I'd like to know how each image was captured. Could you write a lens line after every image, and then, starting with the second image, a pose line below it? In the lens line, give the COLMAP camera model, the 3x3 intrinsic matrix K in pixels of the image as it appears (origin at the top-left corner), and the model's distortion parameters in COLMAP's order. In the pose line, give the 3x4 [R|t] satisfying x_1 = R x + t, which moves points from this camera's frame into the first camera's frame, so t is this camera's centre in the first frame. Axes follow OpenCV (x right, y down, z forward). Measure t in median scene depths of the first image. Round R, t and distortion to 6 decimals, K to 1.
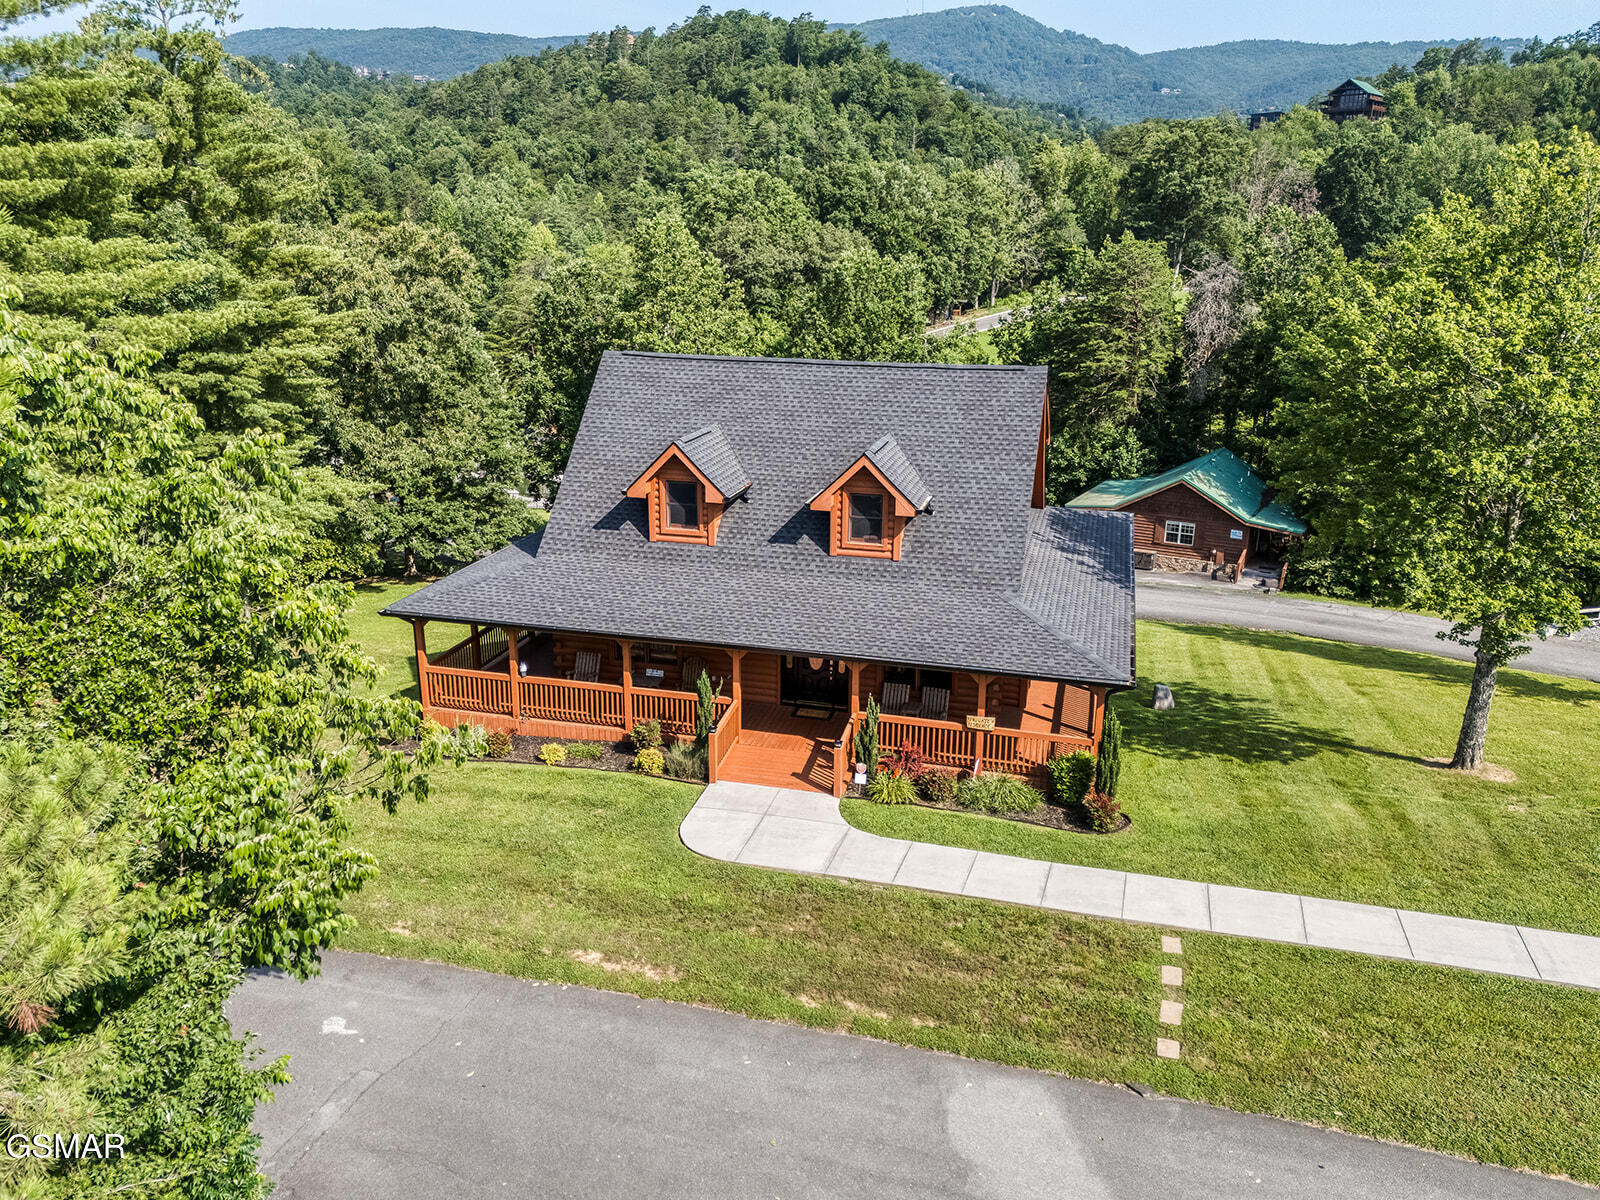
lens RADIAL K [[1188.5, 0, 800.0], [0, 1188.5, 600.0], [0, 0, 1]] dist [0.064959, -0.043767]
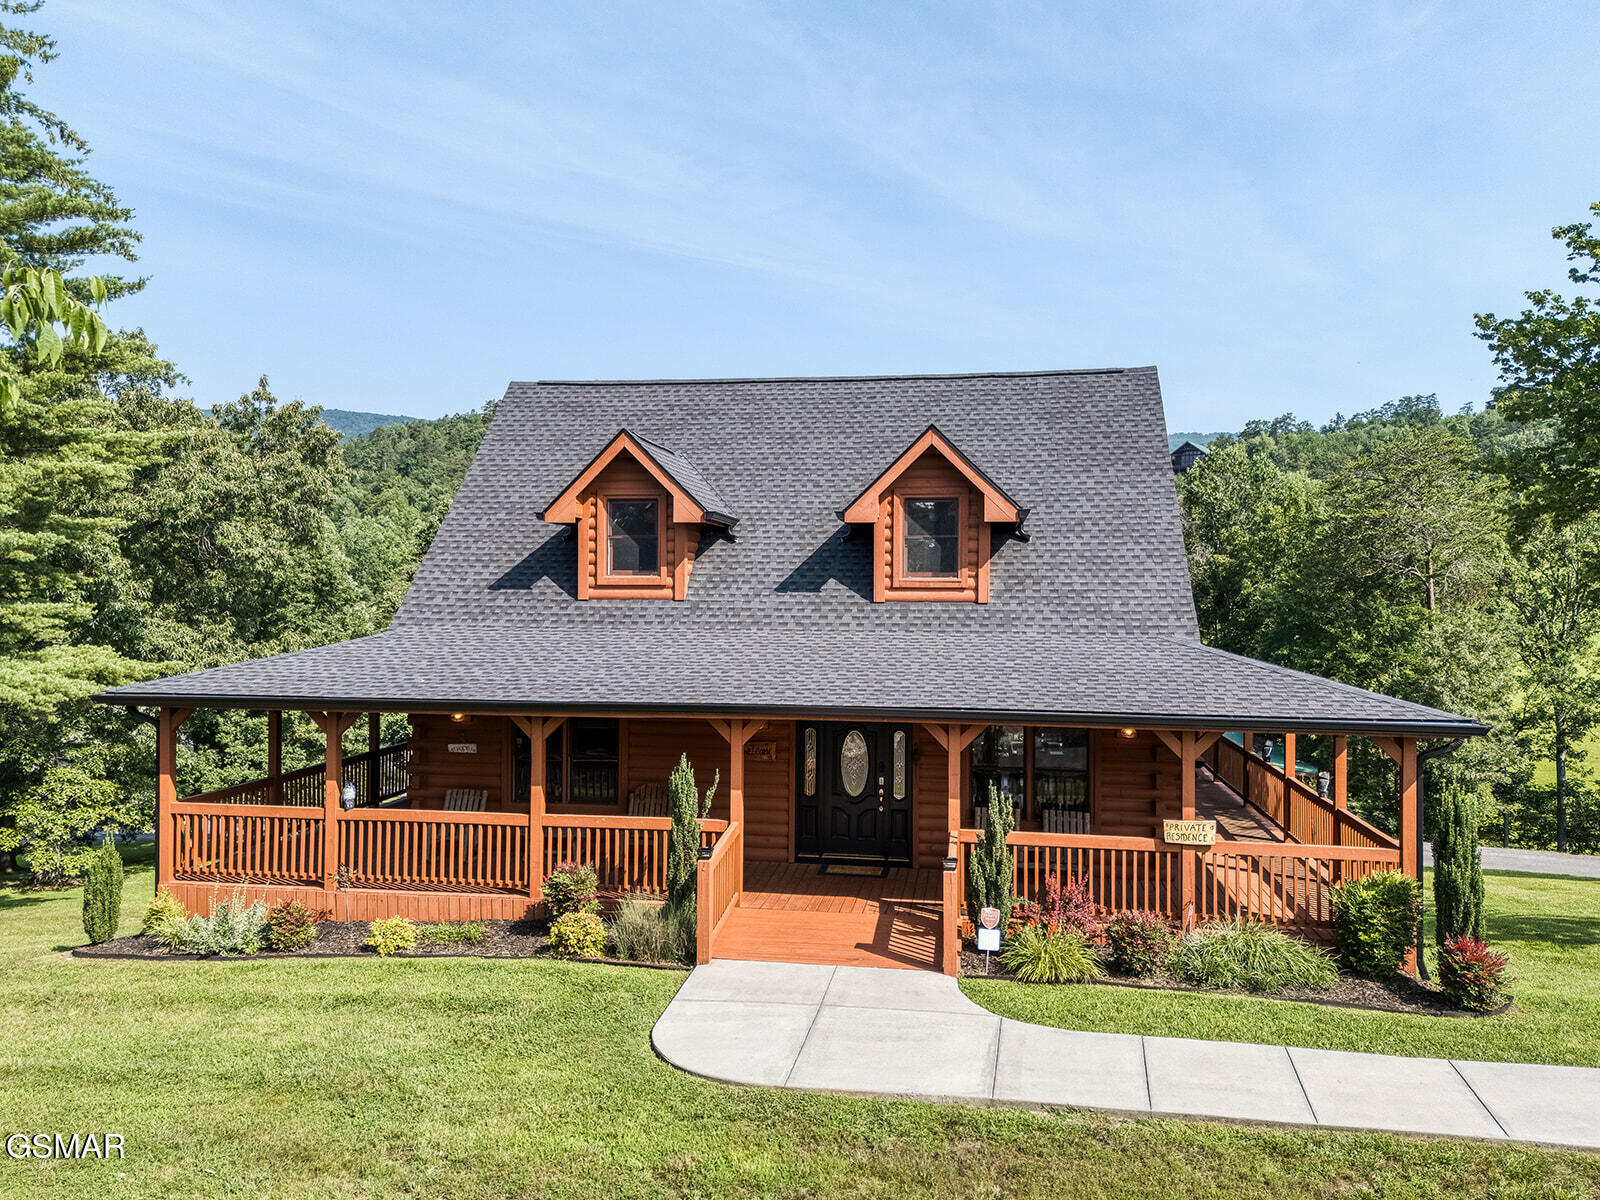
lens RADIAL K [[1191.6, 0, 800.9], [0, 1191.6, 593.3], [0, 0, 1]] dist [0.030834, -0.002911]
pose [[0.995015, -0.002945, 0.099683, -0.052211], [0.032430, 0.954792, -0.295502, 0.097717], [-0.094306, 0.297262, 0.950127, 0.284895]]
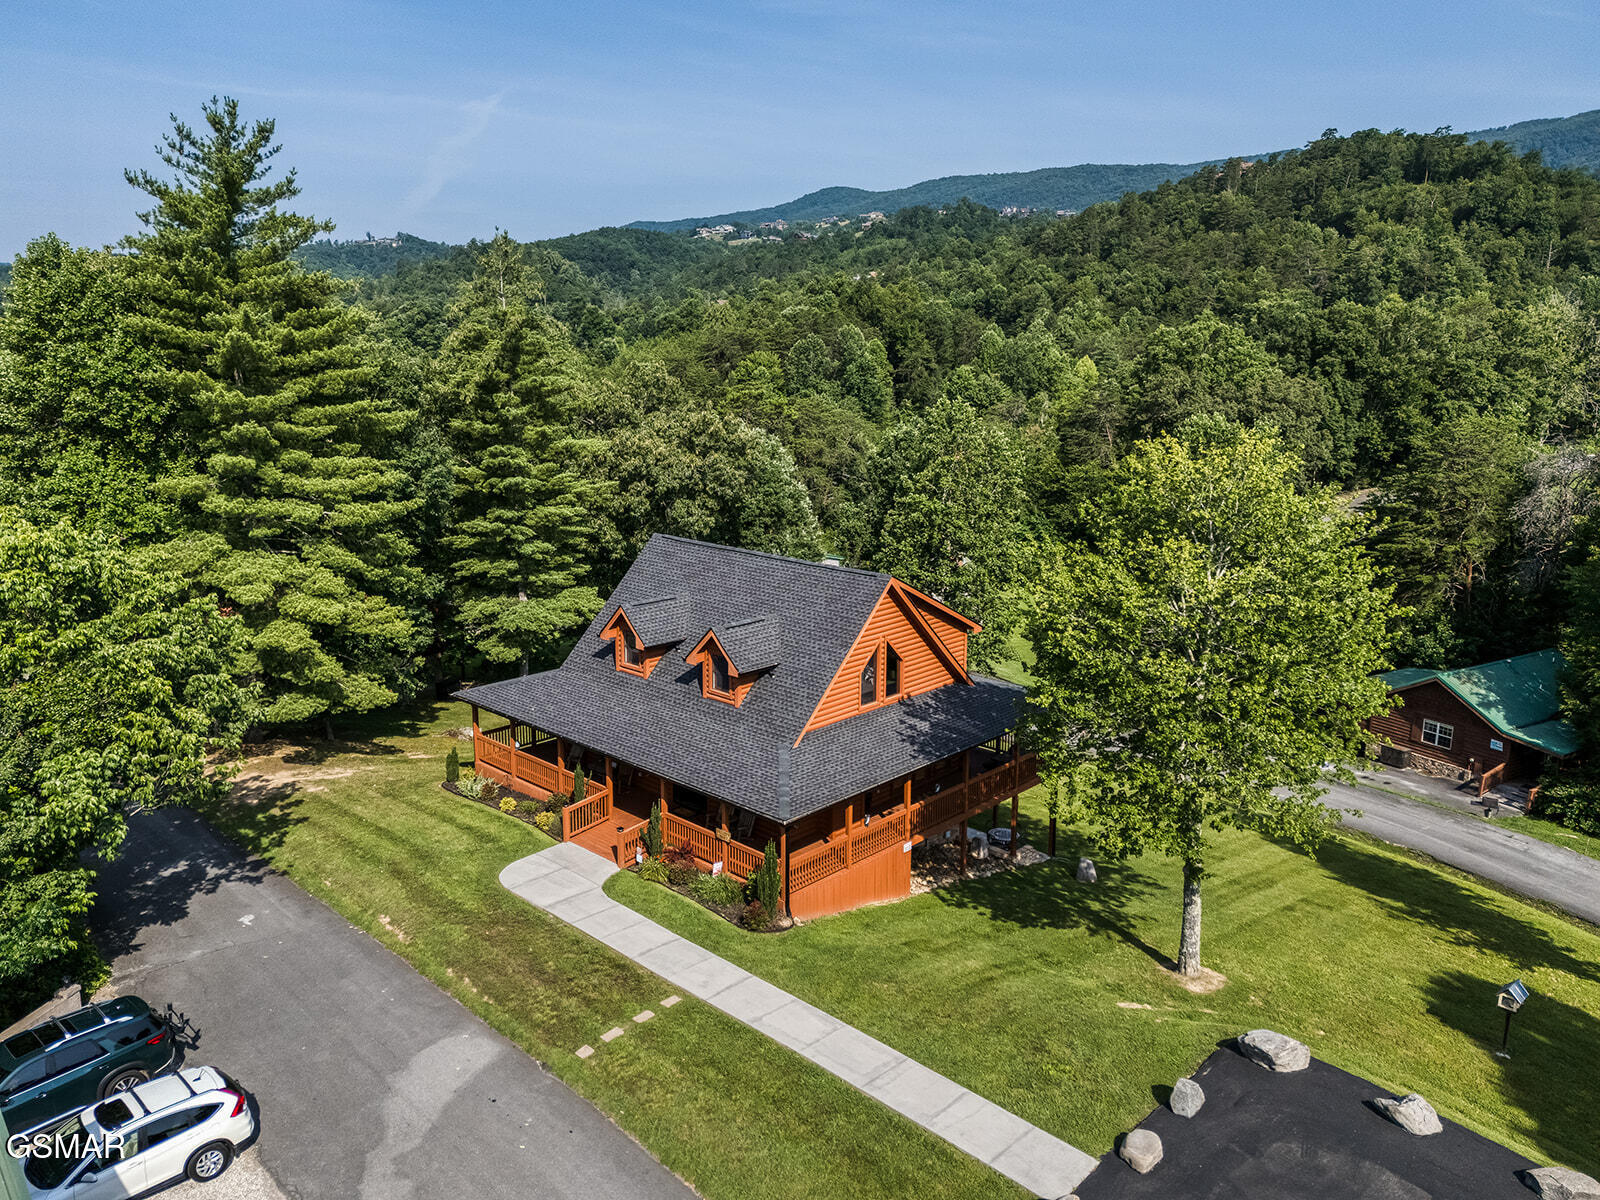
lens RADIAL K [[1188.5, 0, 800.0], [0, 1188.5, 600.0], [0, 0, 1]] dist [0.064959, -0.043767]
pose [[0.873215, 0.100085, -0.476948, 0.534492], [-0.141988, 0.988474, -0.052530, -0.065313], [0.466193, 0.113591, 0.877361, -0.115654]]
